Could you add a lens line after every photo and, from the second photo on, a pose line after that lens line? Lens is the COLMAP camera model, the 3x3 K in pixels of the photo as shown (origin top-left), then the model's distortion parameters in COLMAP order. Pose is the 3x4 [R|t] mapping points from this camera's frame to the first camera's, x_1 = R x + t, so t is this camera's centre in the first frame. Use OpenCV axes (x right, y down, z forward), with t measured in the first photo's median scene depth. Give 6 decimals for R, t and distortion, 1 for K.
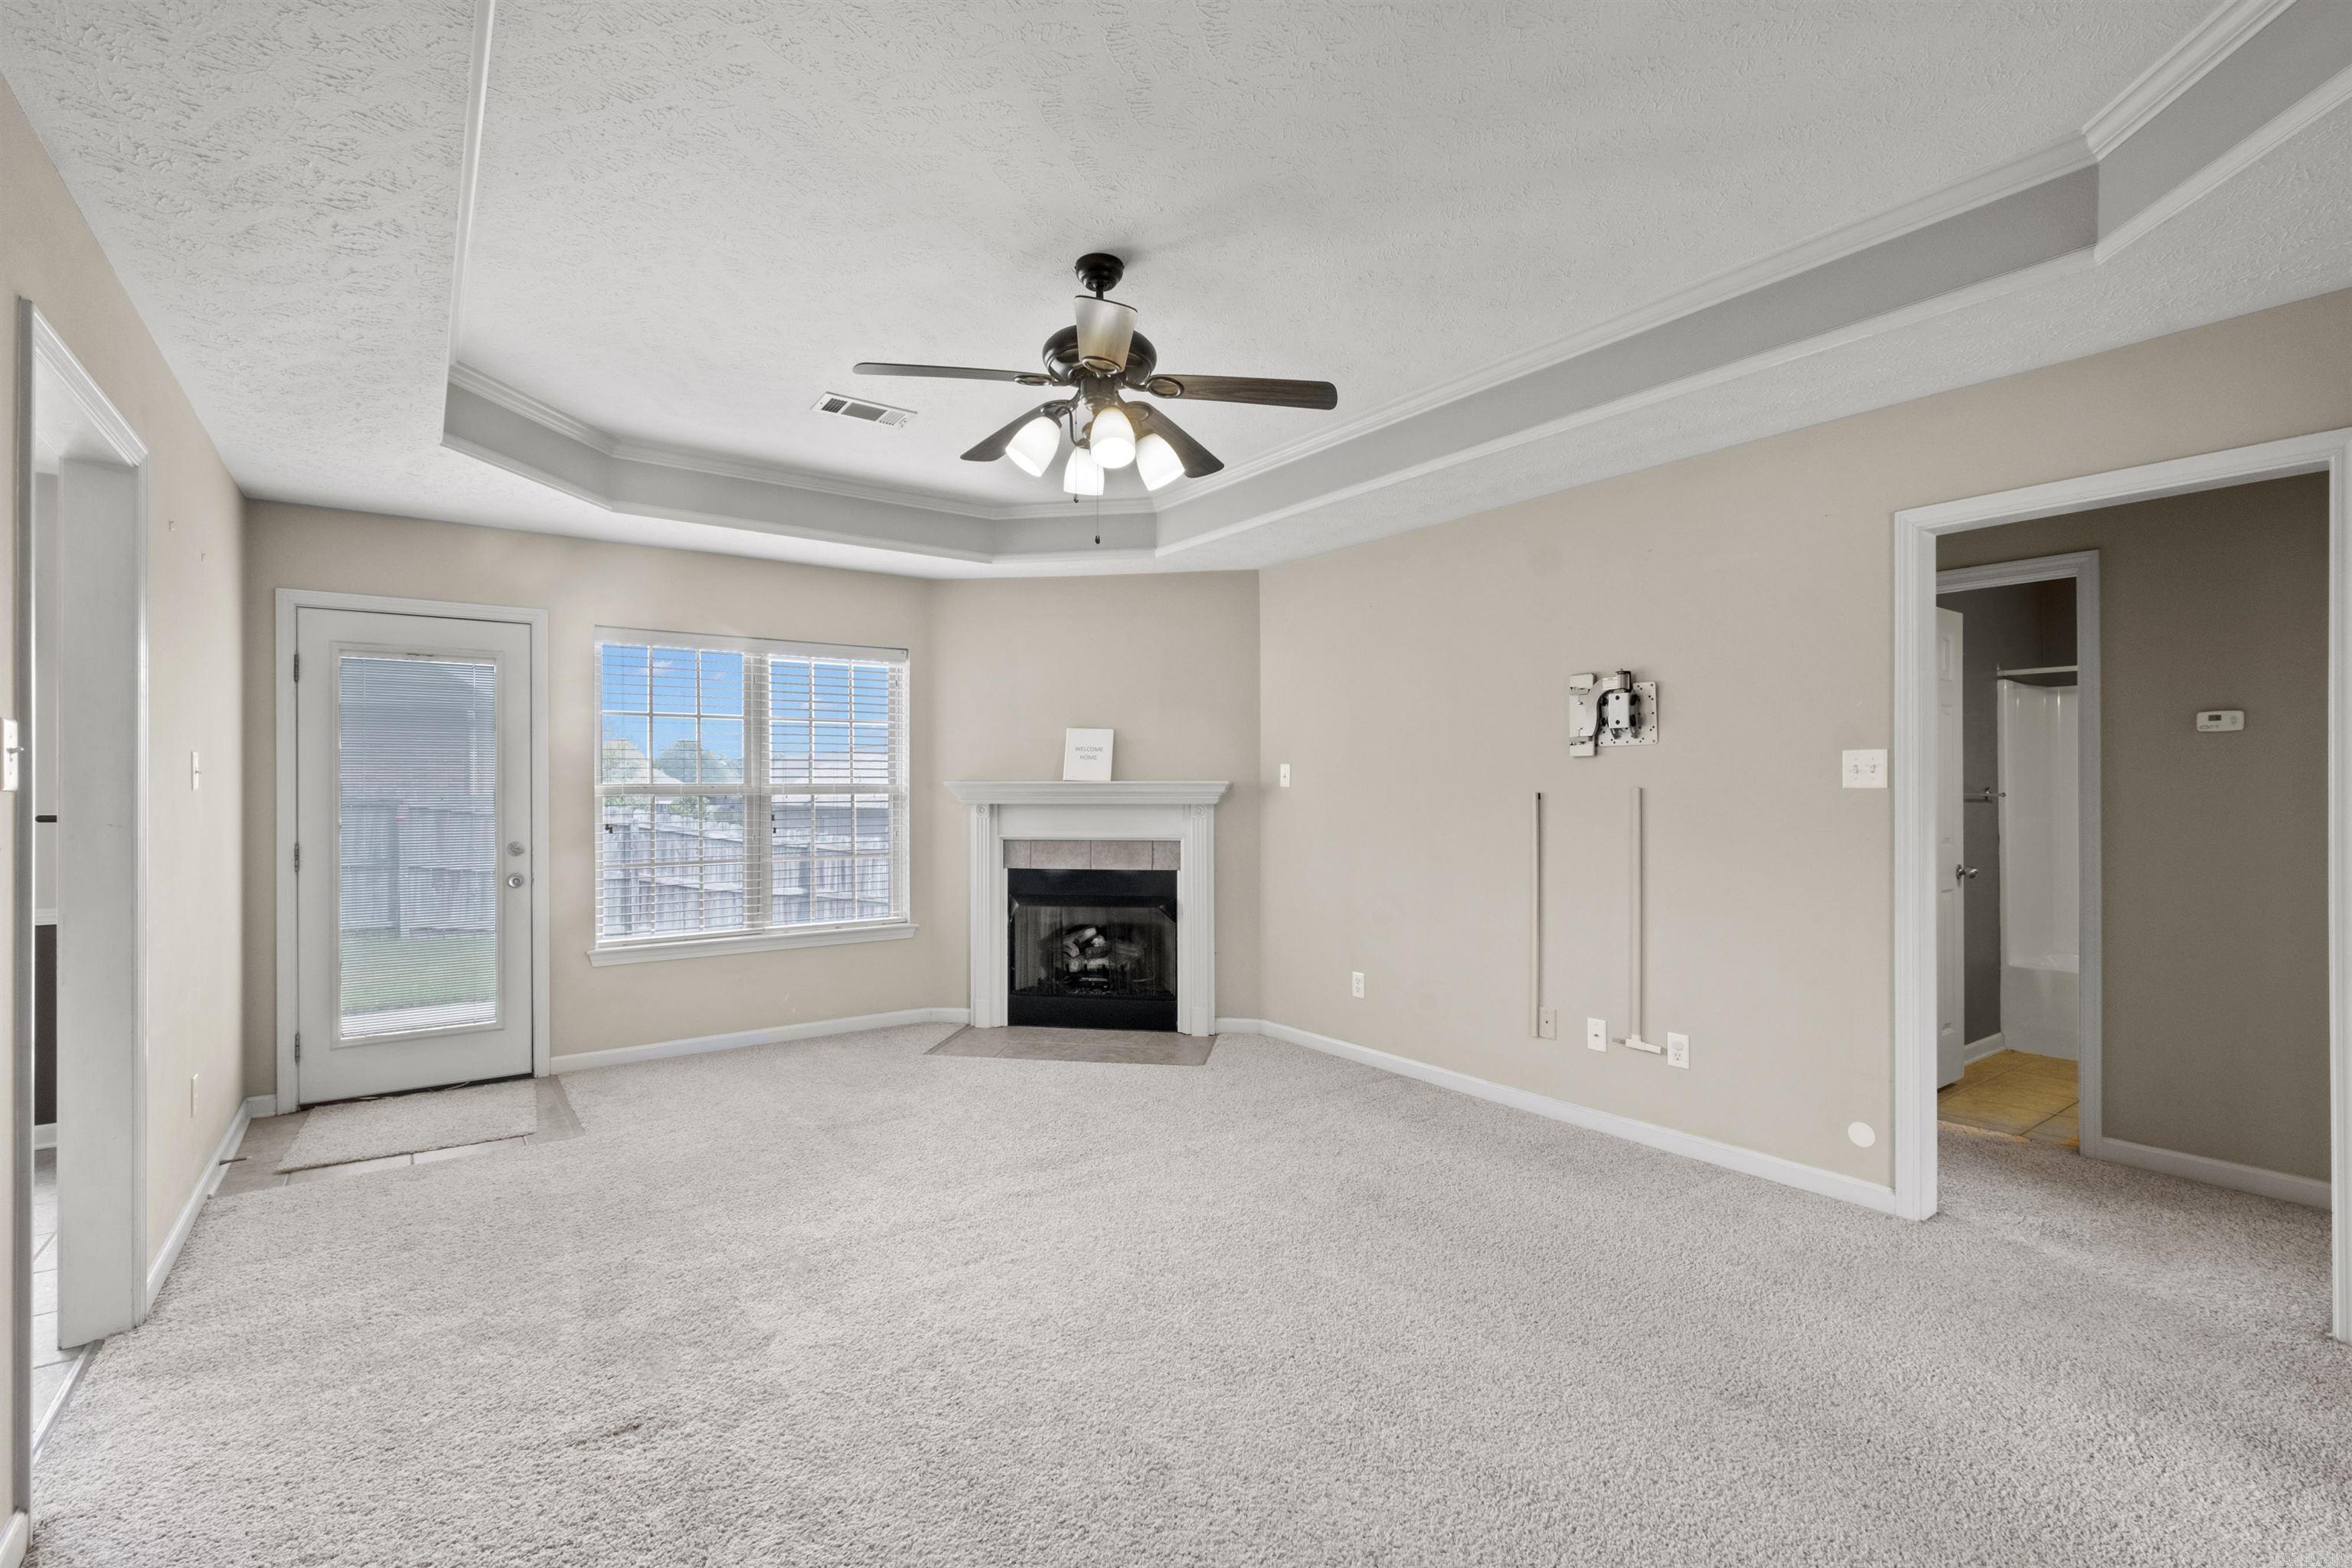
lens RADIAL K [[1031.2, 0, 1178.6], [0, 1031.2, 790.0], [0, 0, 1]] dist [-0.003389, 0.001781]
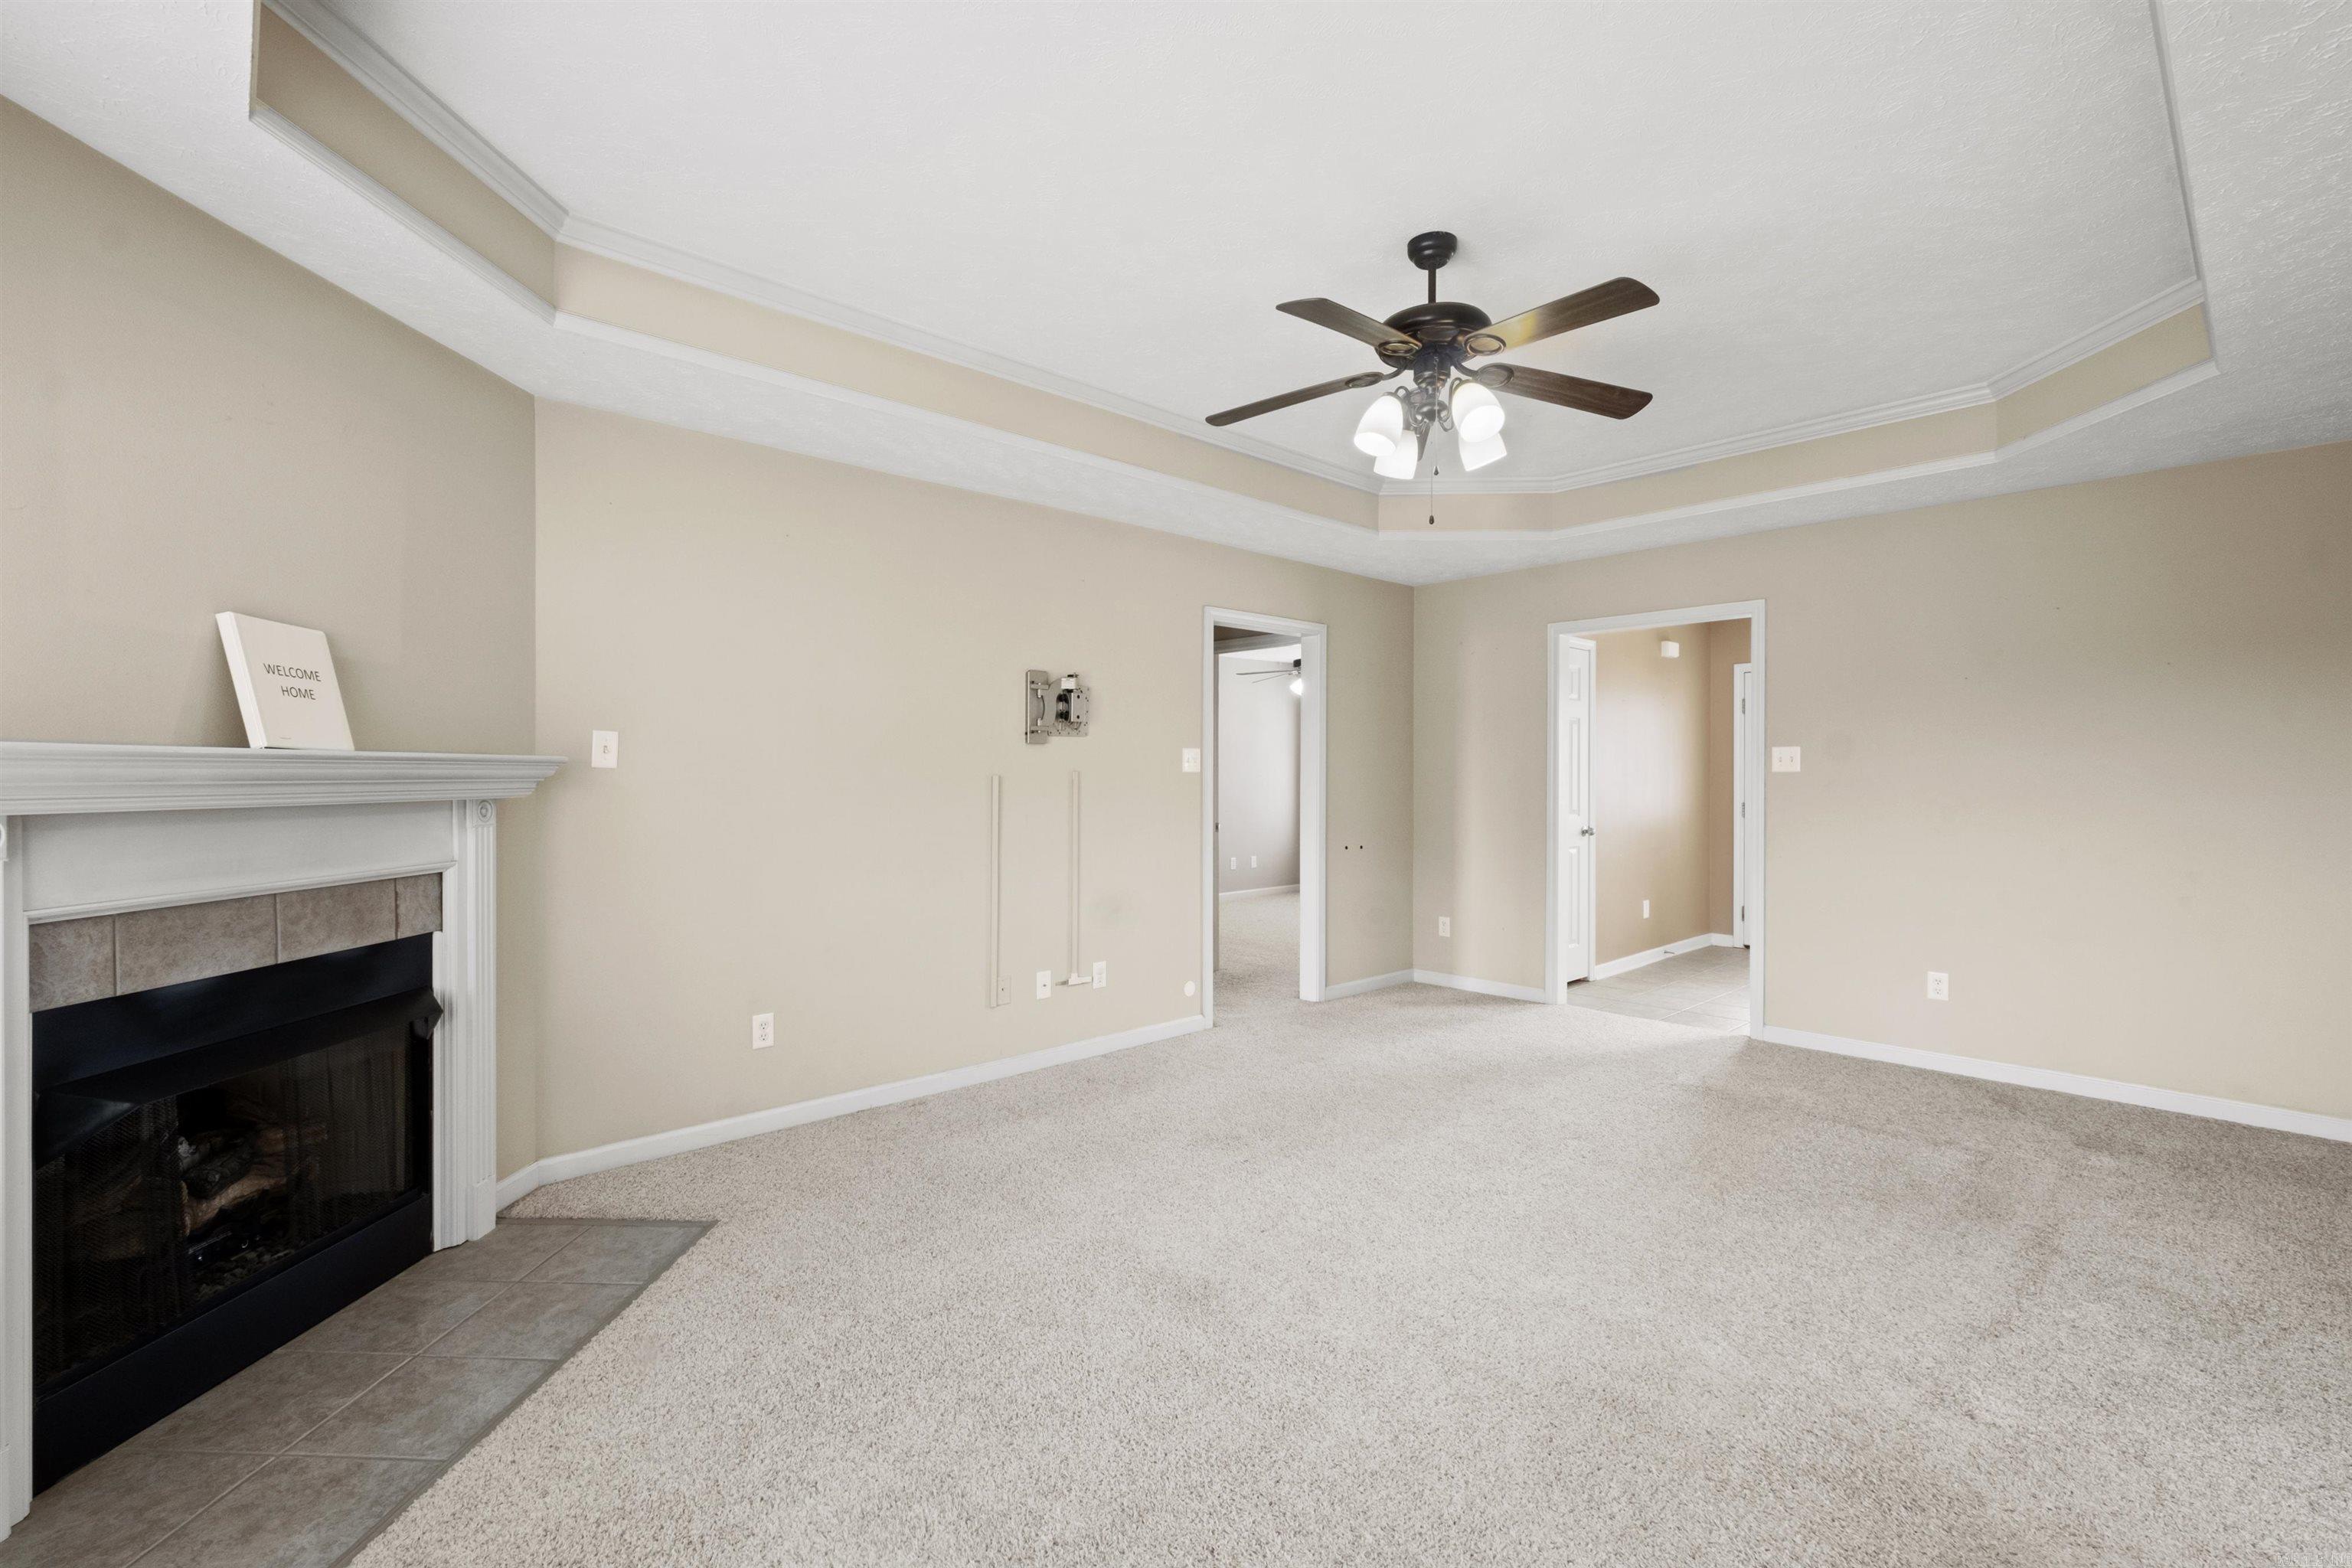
lens RADIAL K [[1031.2, 0, 1175.6], [0, 1031.2, 779.2], [0, 0, 1]] dist [-0.003389, 0.001781]
pose [[-0.109407, -0.004117, 0.993988, -0.591380], [0.000019, 0.999991, 0.004144, 0.001829], [-0.993997, 0.000472, -0.109406, 0.764542]]
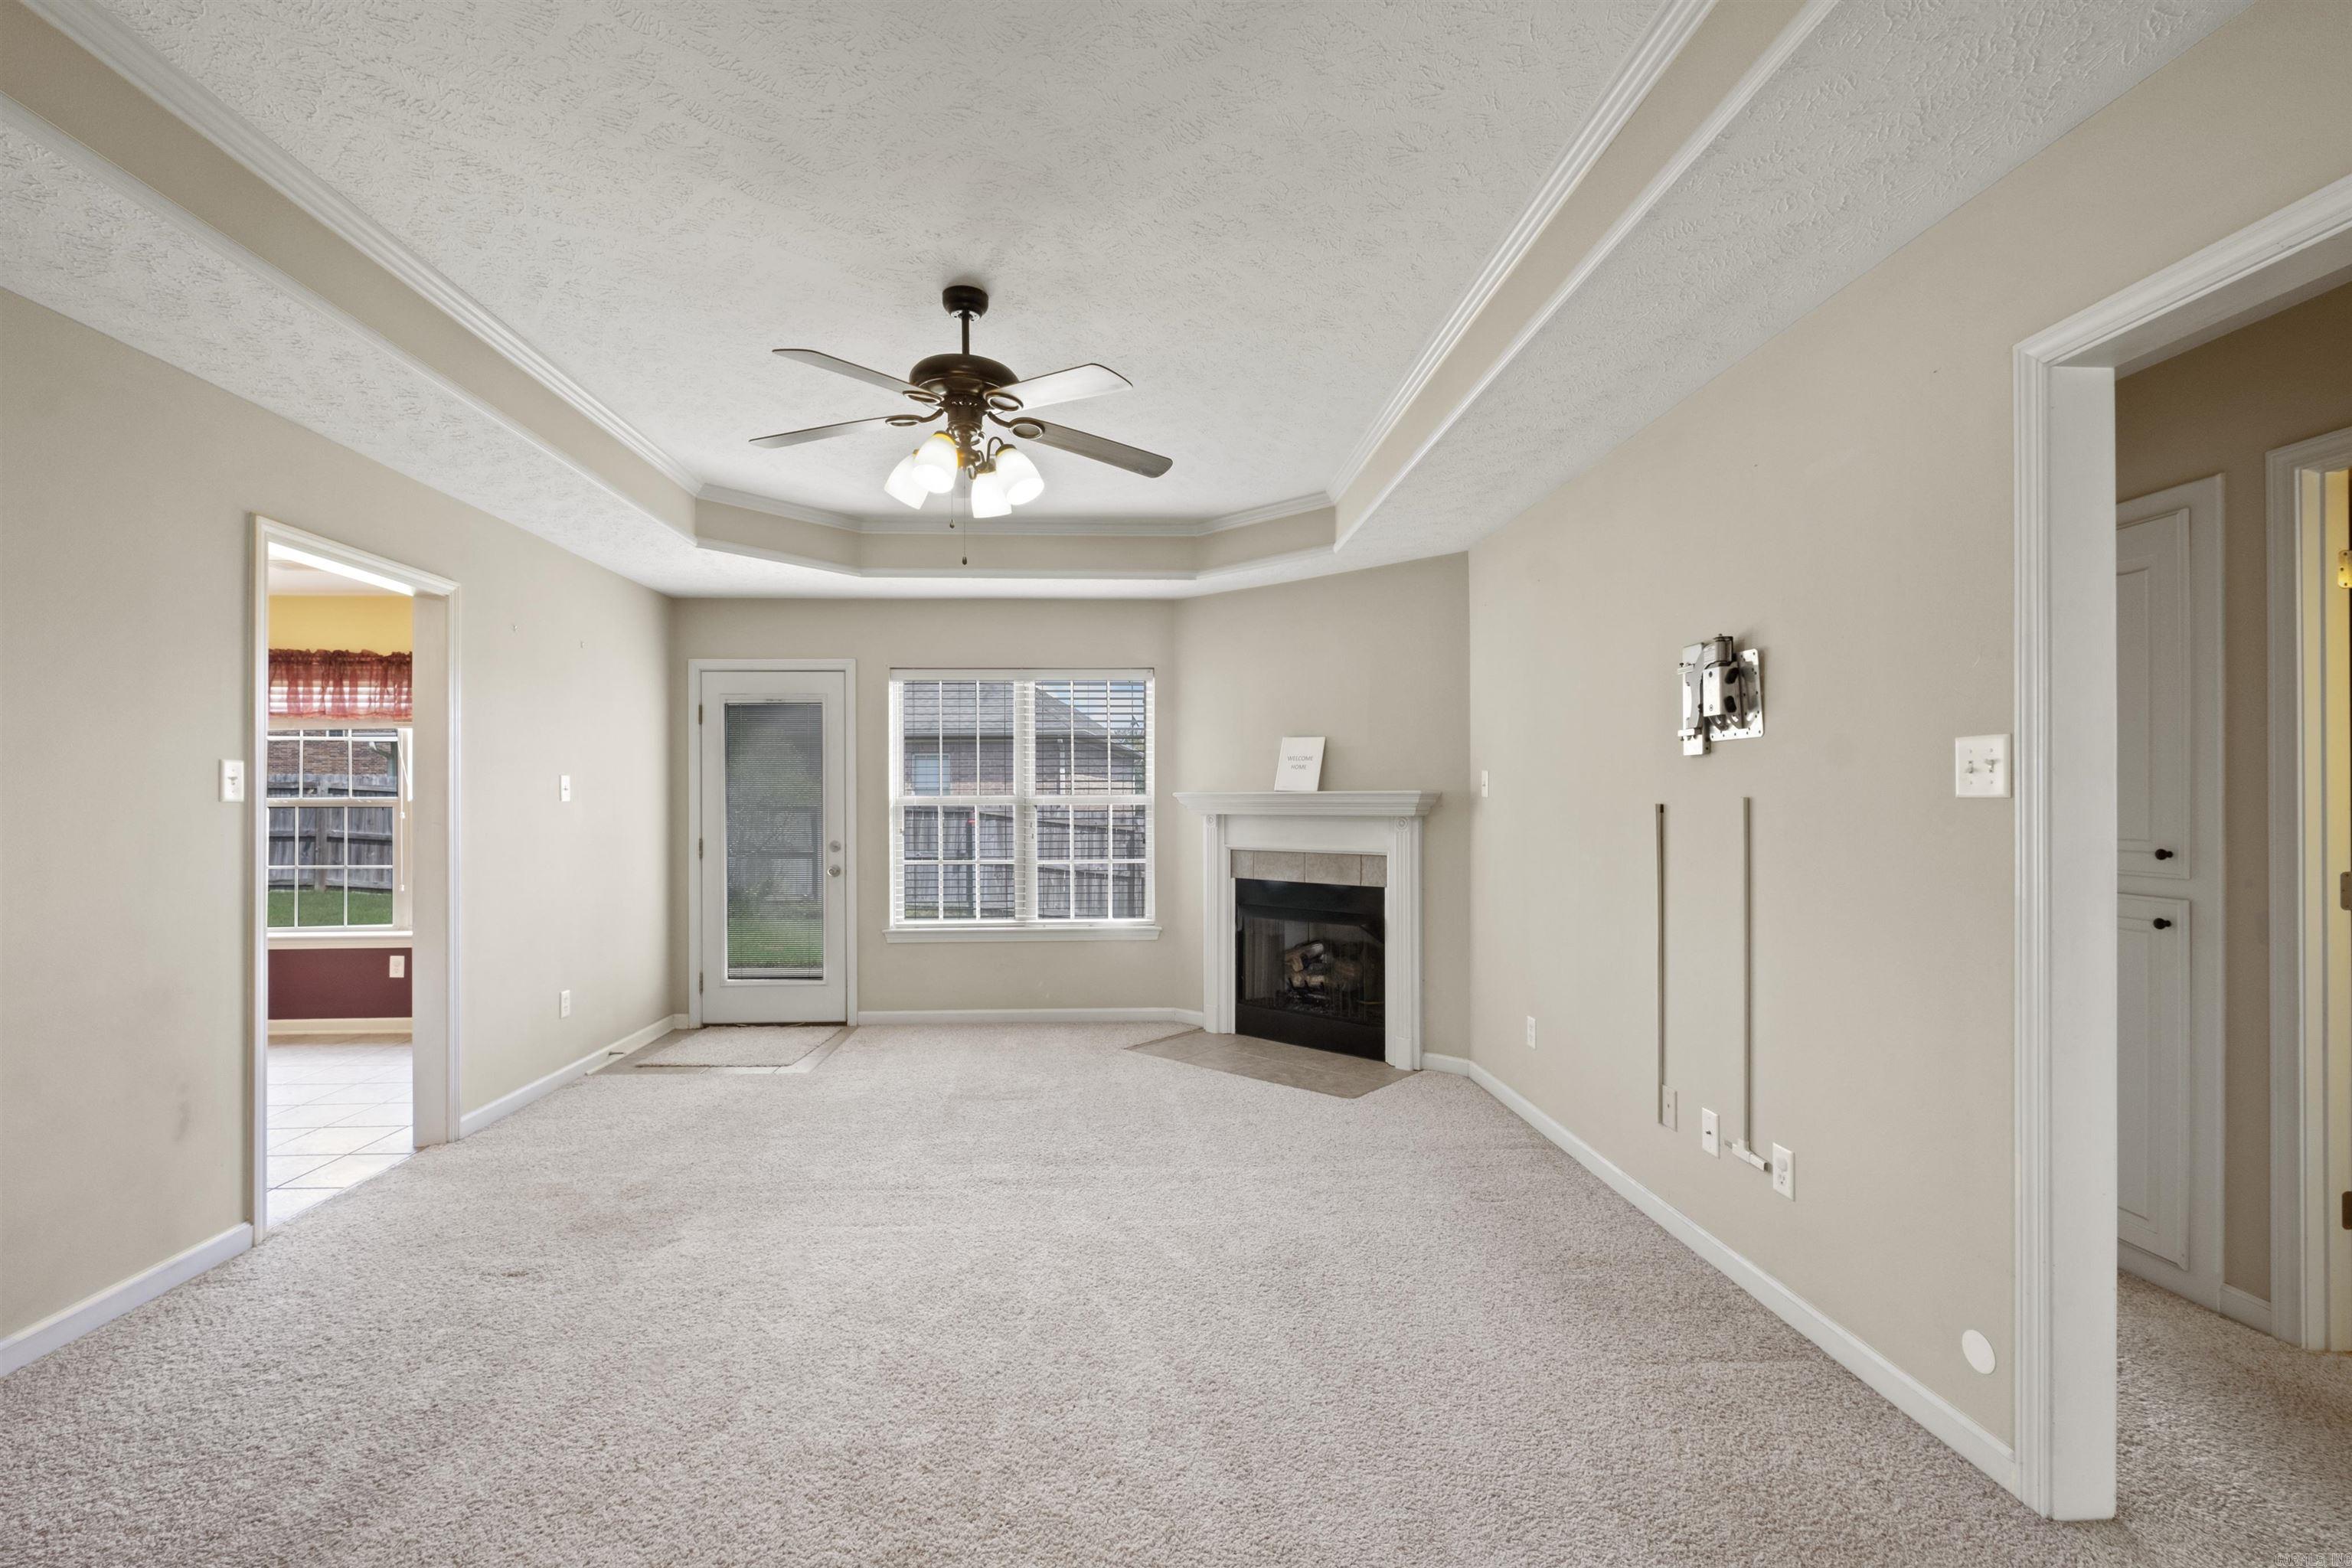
lens RADIAL K [[1031.2, 0, 1184.6], [0, 1031.2, 801.1], [0, 0, 1]] dist [-0.003389, 0.001781]
pose [[0.842520, -0.000046, -0.538665, 0.379739], [0.000633, 0.999999, 0.000904, -0.000242], [0.538664, -0.001103, 0.842520, 0.136630]]
